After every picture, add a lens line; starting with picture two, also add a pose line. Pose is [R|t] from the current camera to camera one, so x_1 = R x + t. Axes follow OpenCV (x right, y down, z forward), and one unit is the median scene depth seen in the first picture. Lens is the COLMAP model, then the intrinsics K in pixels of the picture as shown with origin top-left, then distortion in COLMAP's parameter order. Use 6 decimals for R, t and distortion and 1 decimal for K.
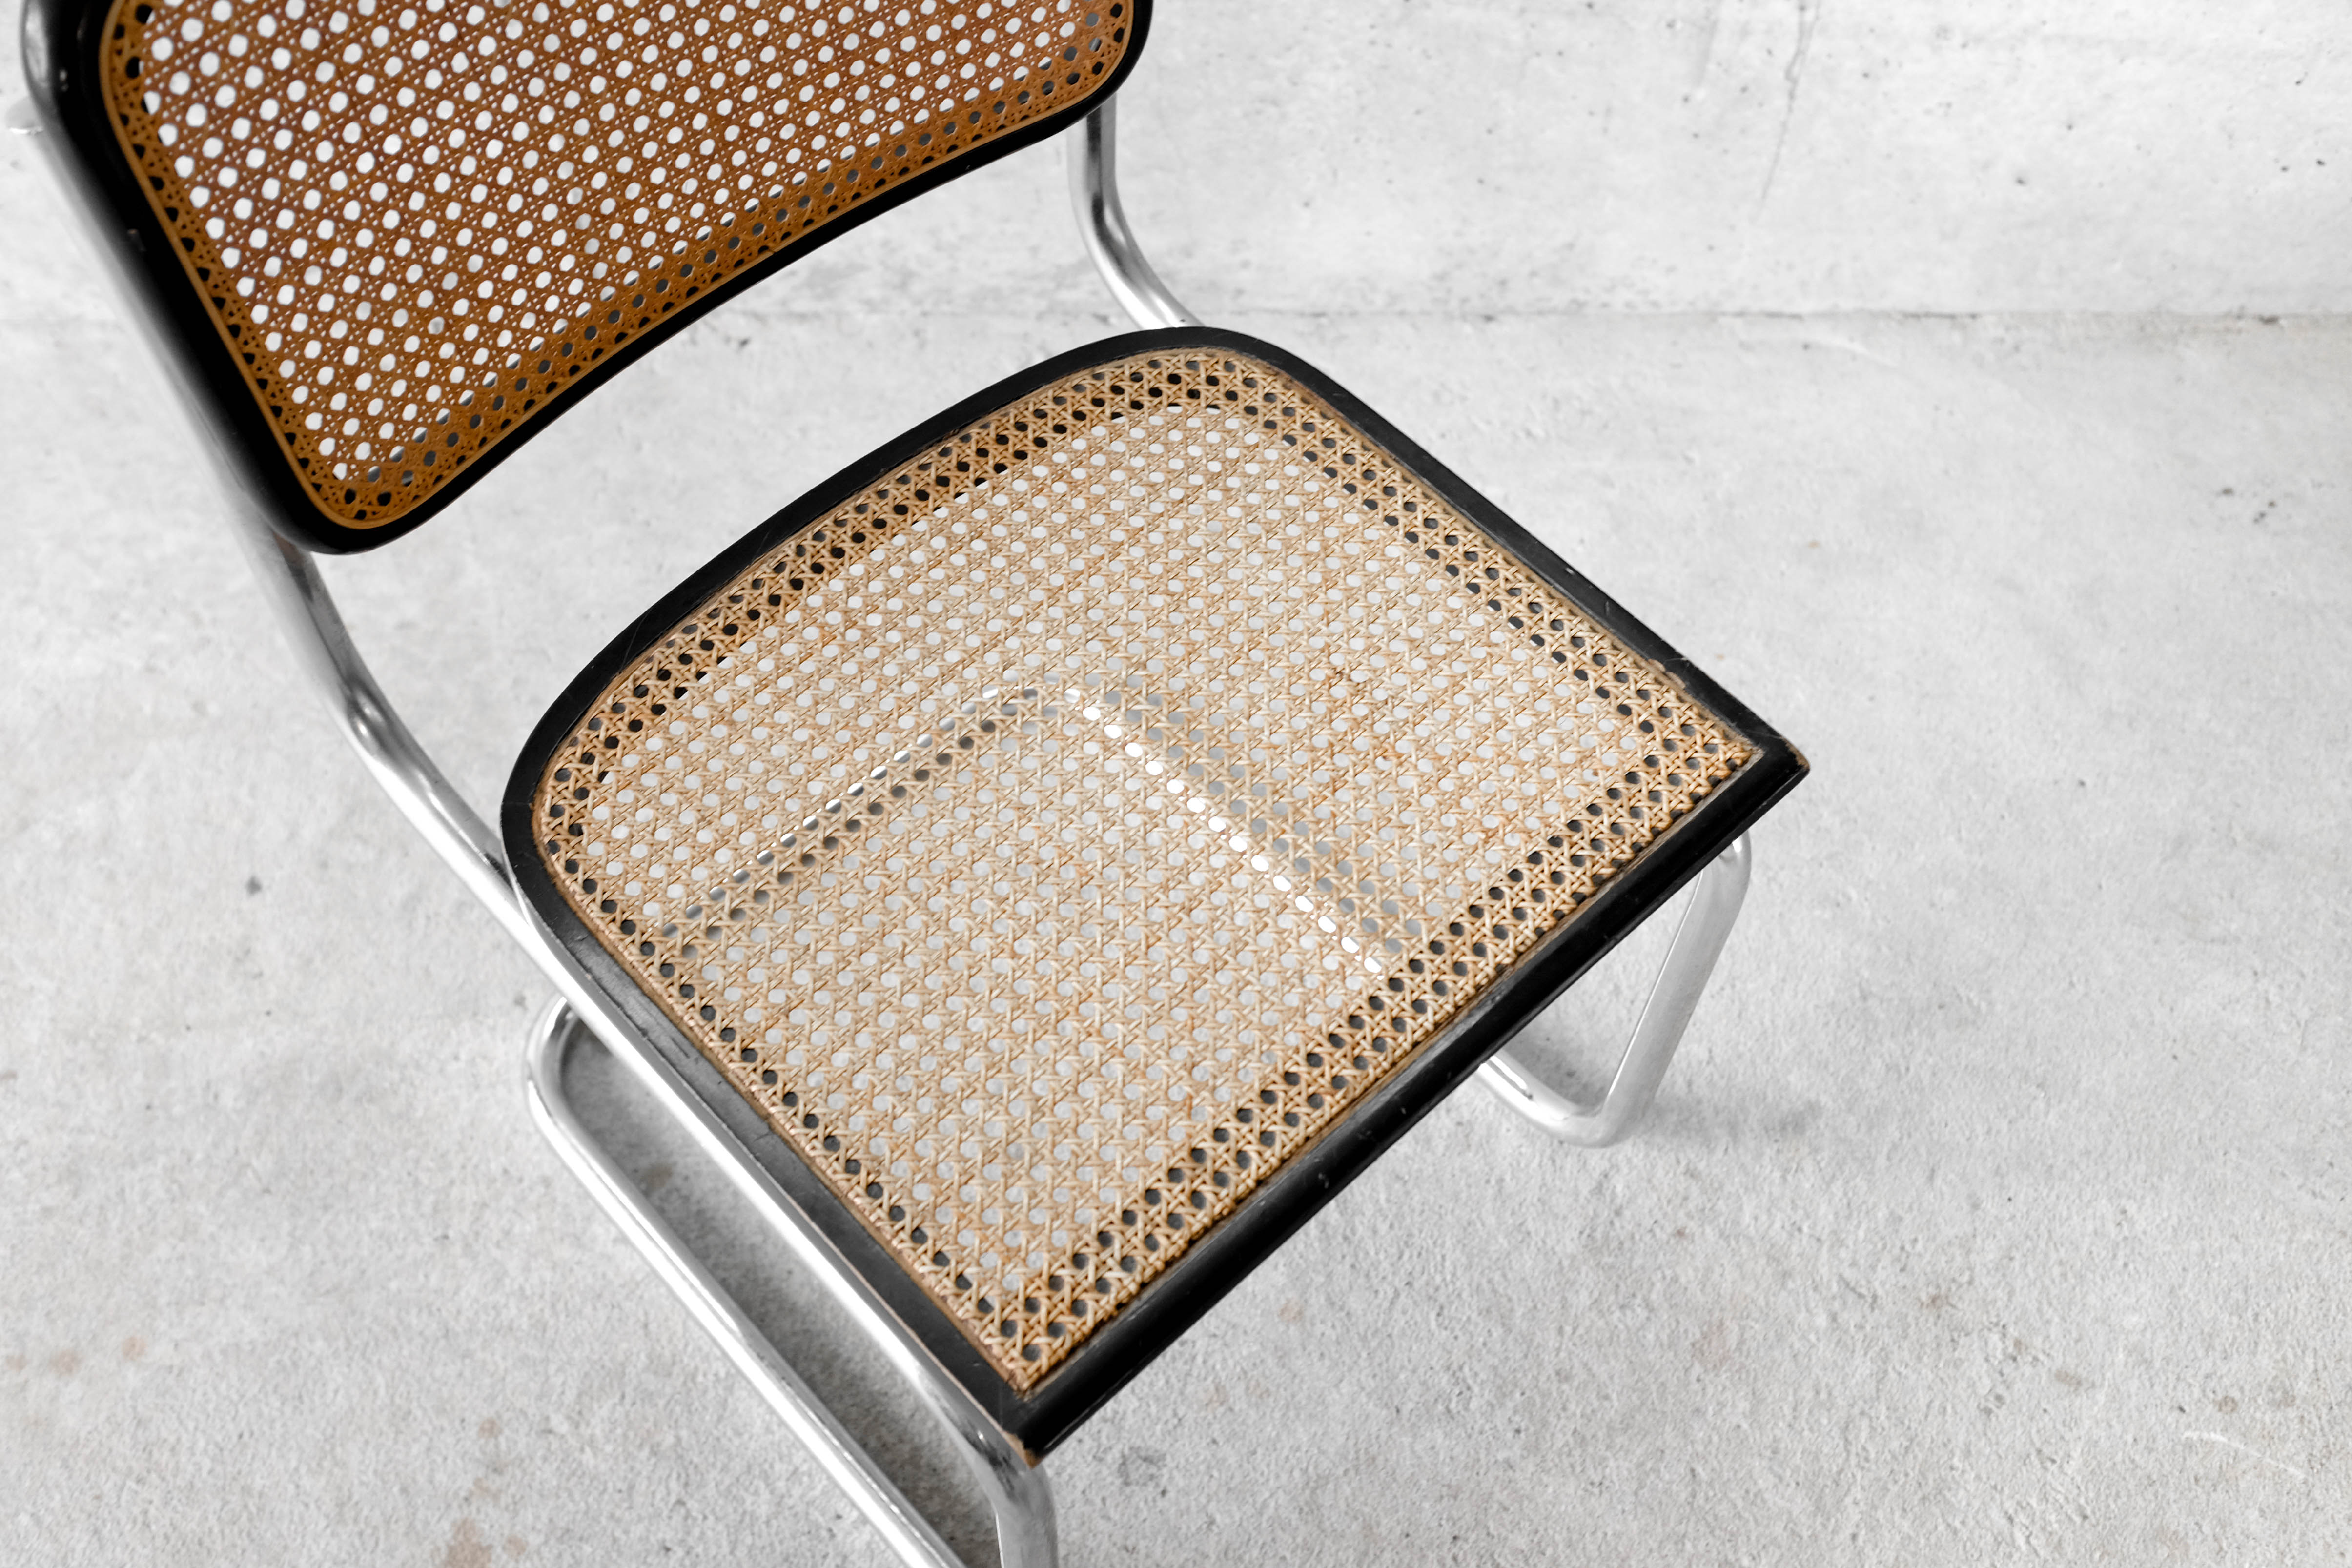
lens RADIAL K [[2442.5, 0, 1190.8], [0, 2442.5, 823.7], [0, 0, 1]] dist [-0.051976, 0.000000]
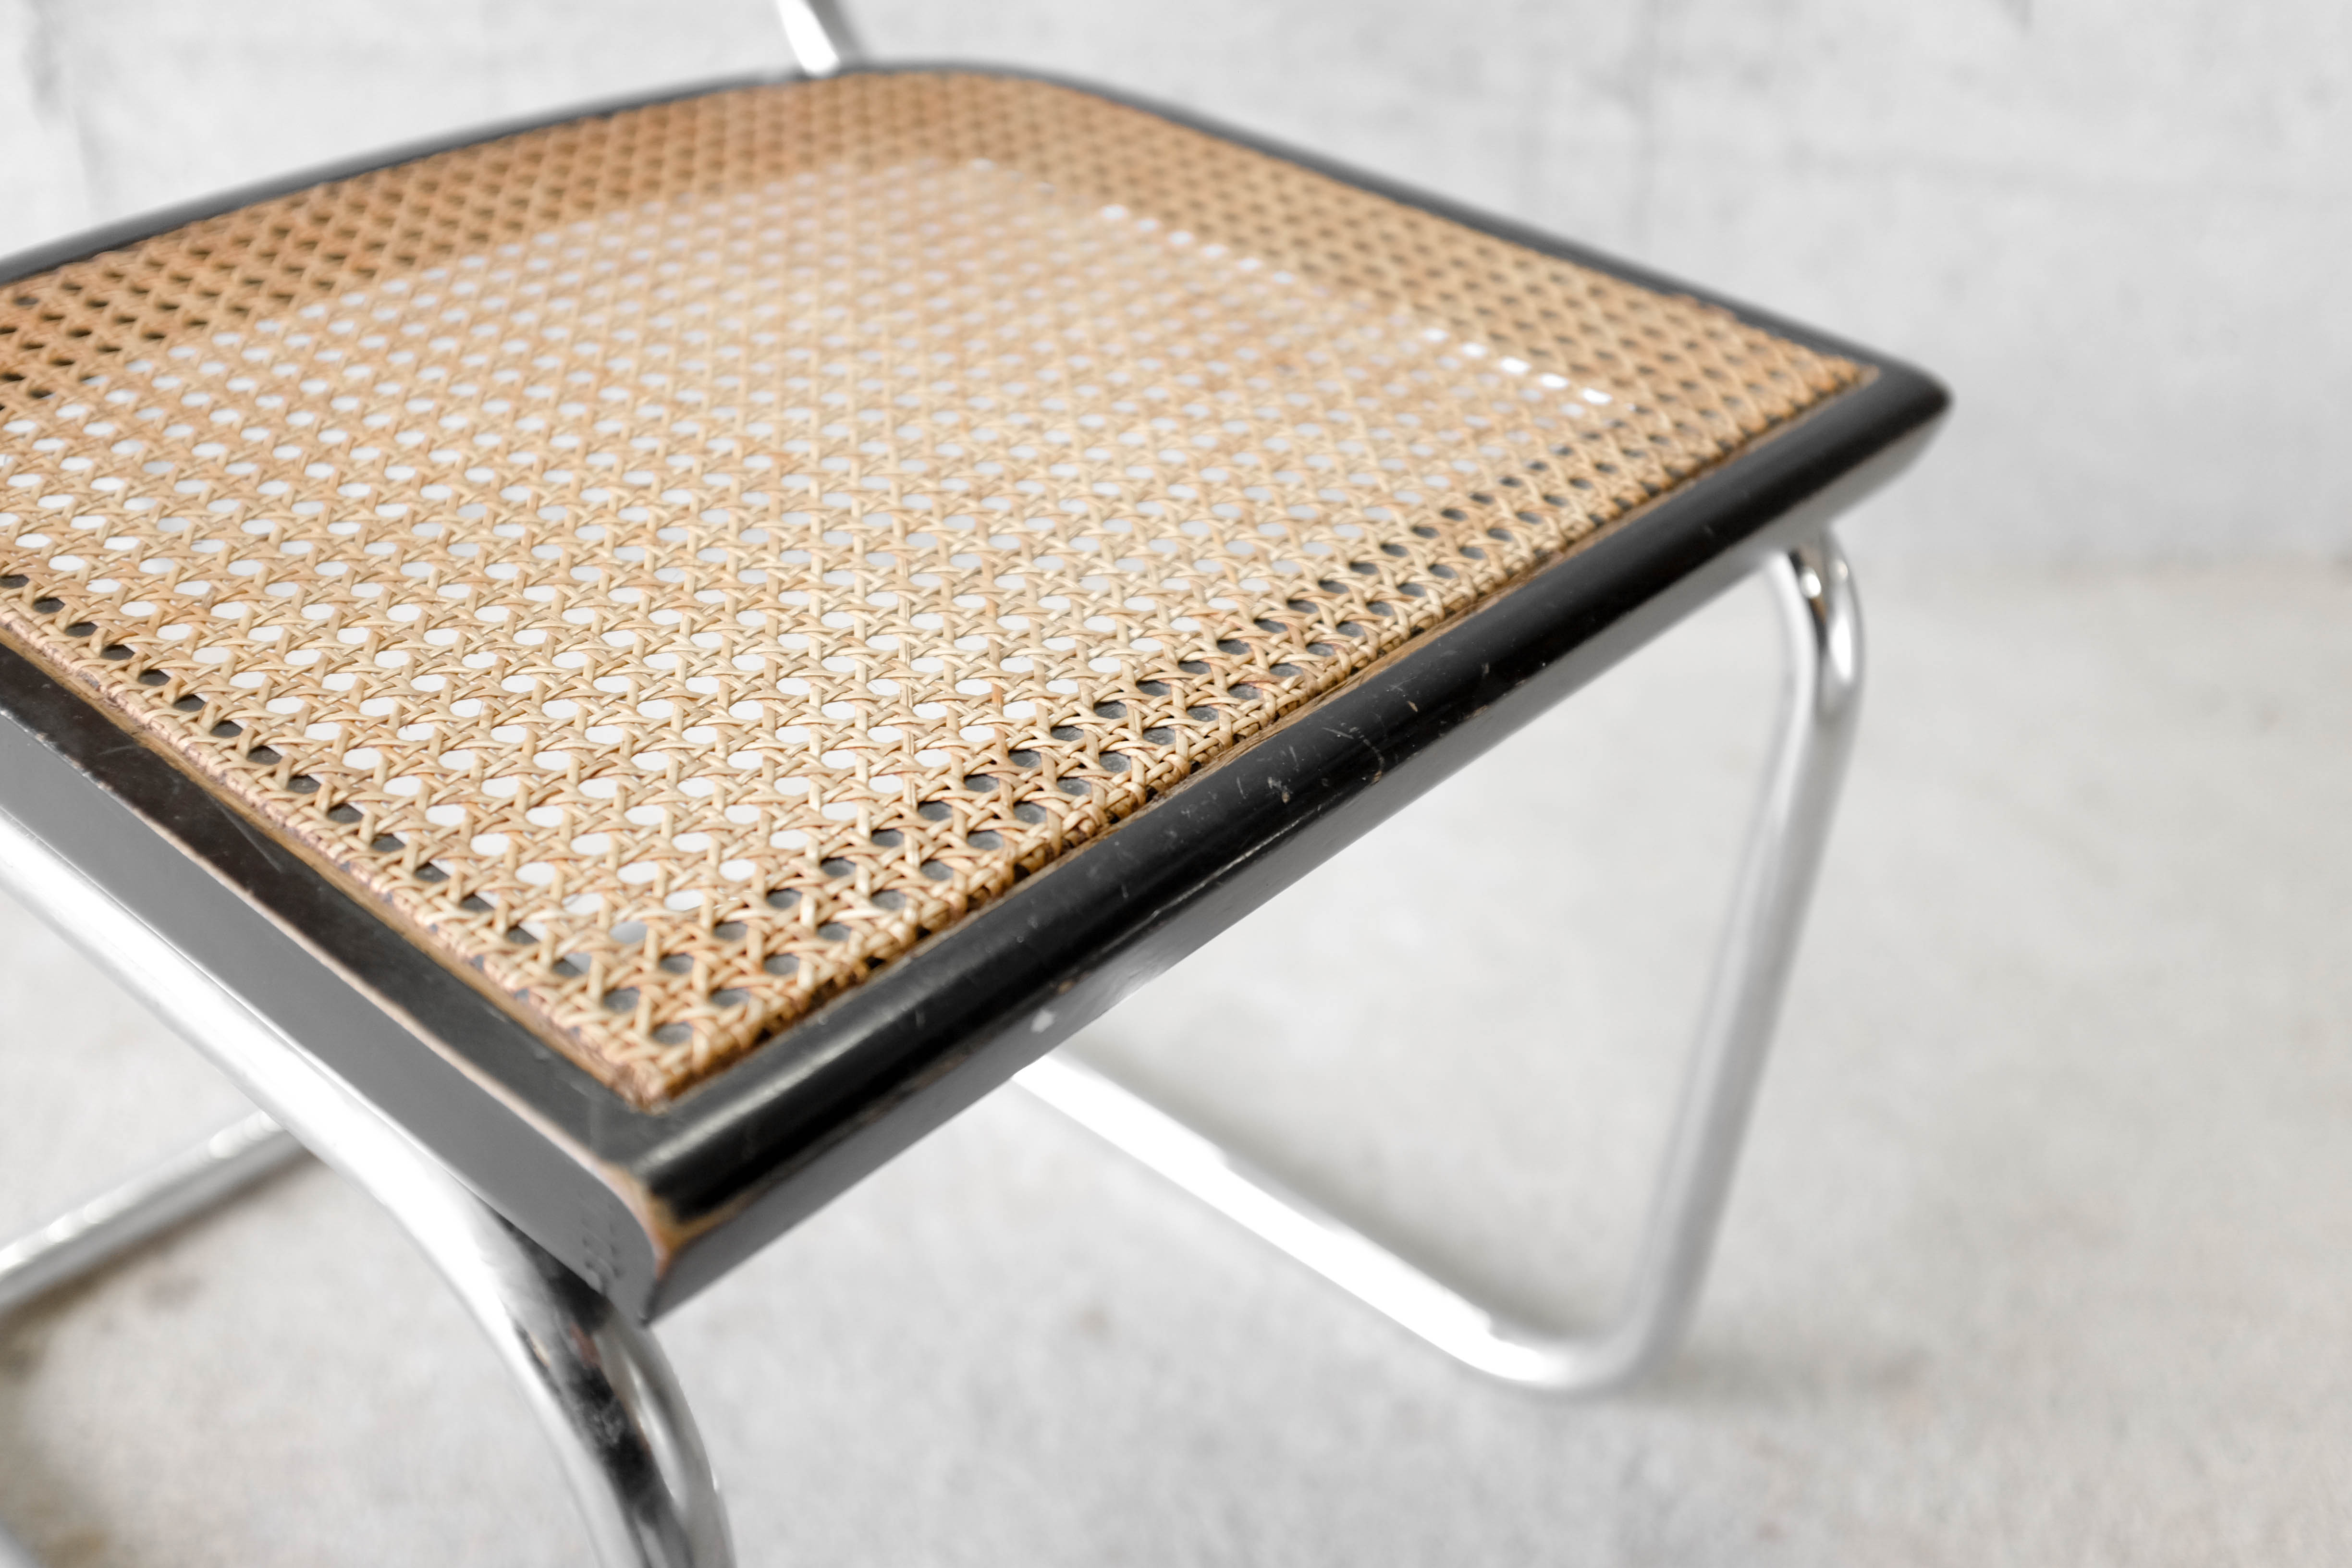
lens RADIAL K [[2442.6, 0, 1186.8], [0, 2442.6, 787.1], [0, 0, 1]] dist [-0.051976, 0.000000]
pose [[0.992842, -0.034489, 0.114344, -0.013638], [0.076960, 0.916872, -0.391692, 0.221769], [-0.091330, 0.397688, 0.912964, 0.357746]]
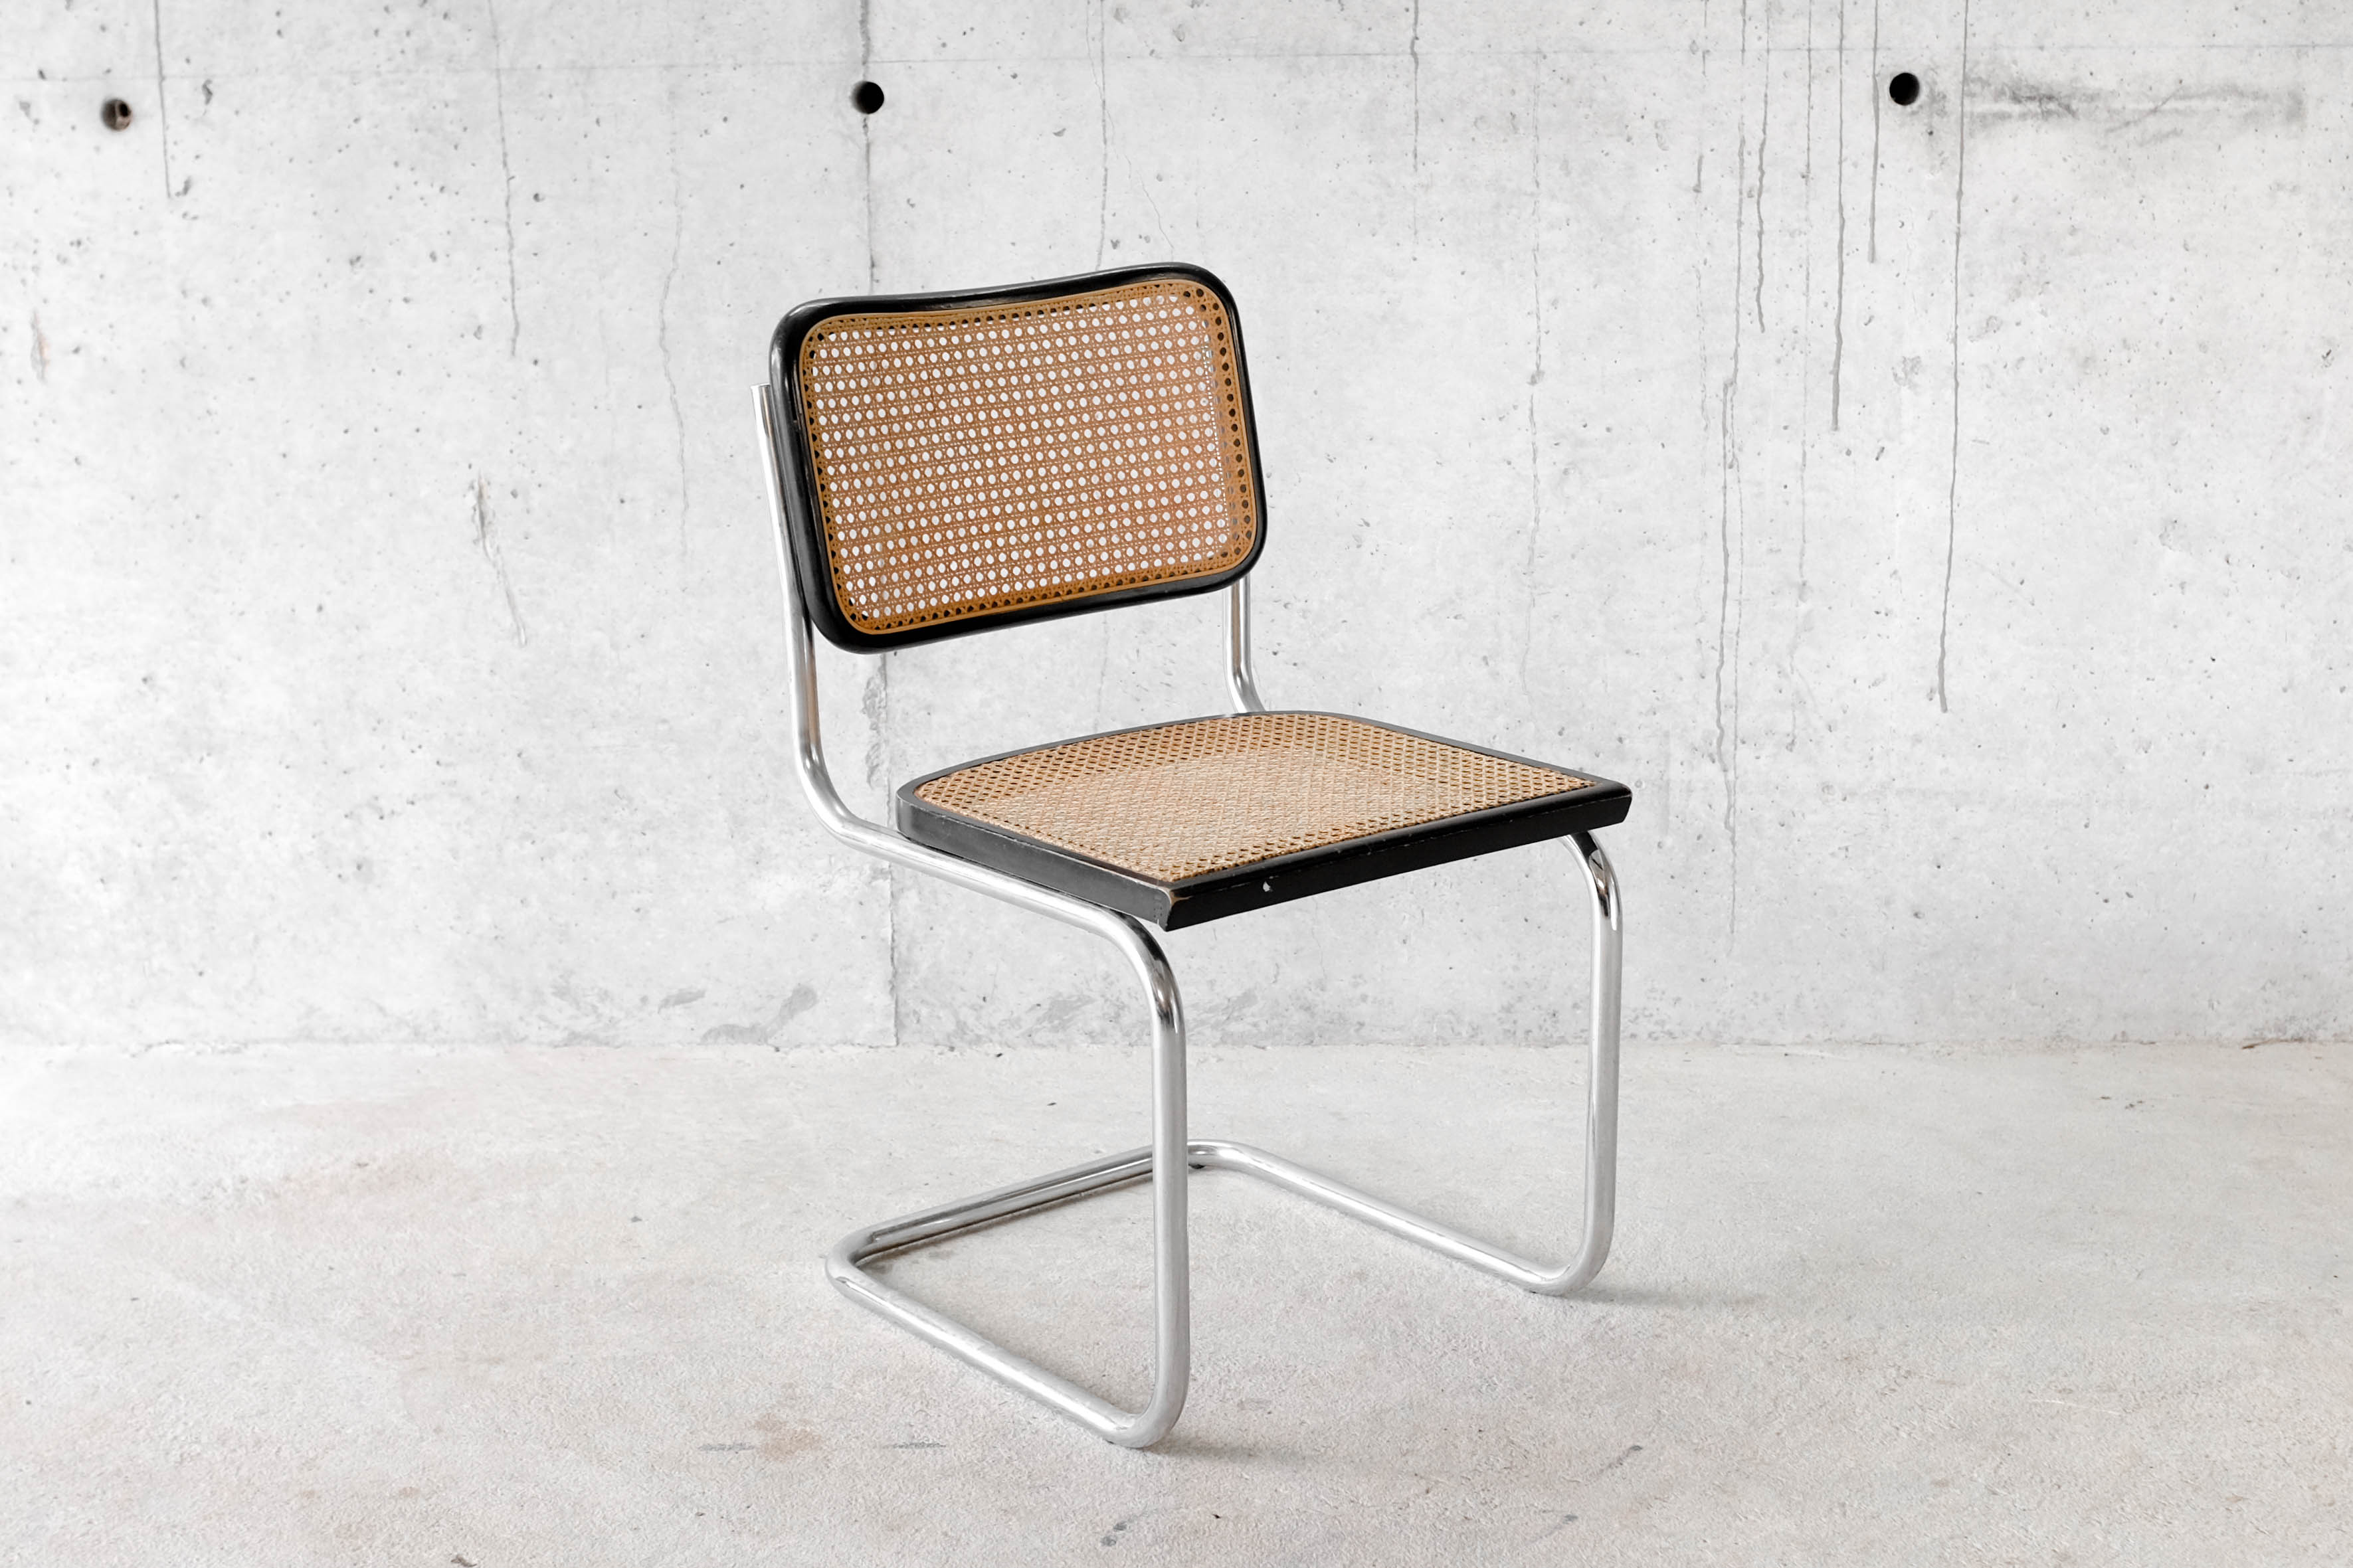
lens RADIAL K [[3348.2, 0, 1203.0], [0, 3348.2, 757.5], [0, 0, 1]] dist [-0.085117, 0.000000]
pose [[0.996850, -0.025935, -0.074952, 0.094186], [-0.033058, 0.723163, -0.689885, 1.201768], [0.072095, 0.690190, 0.720028, -0.568918]]
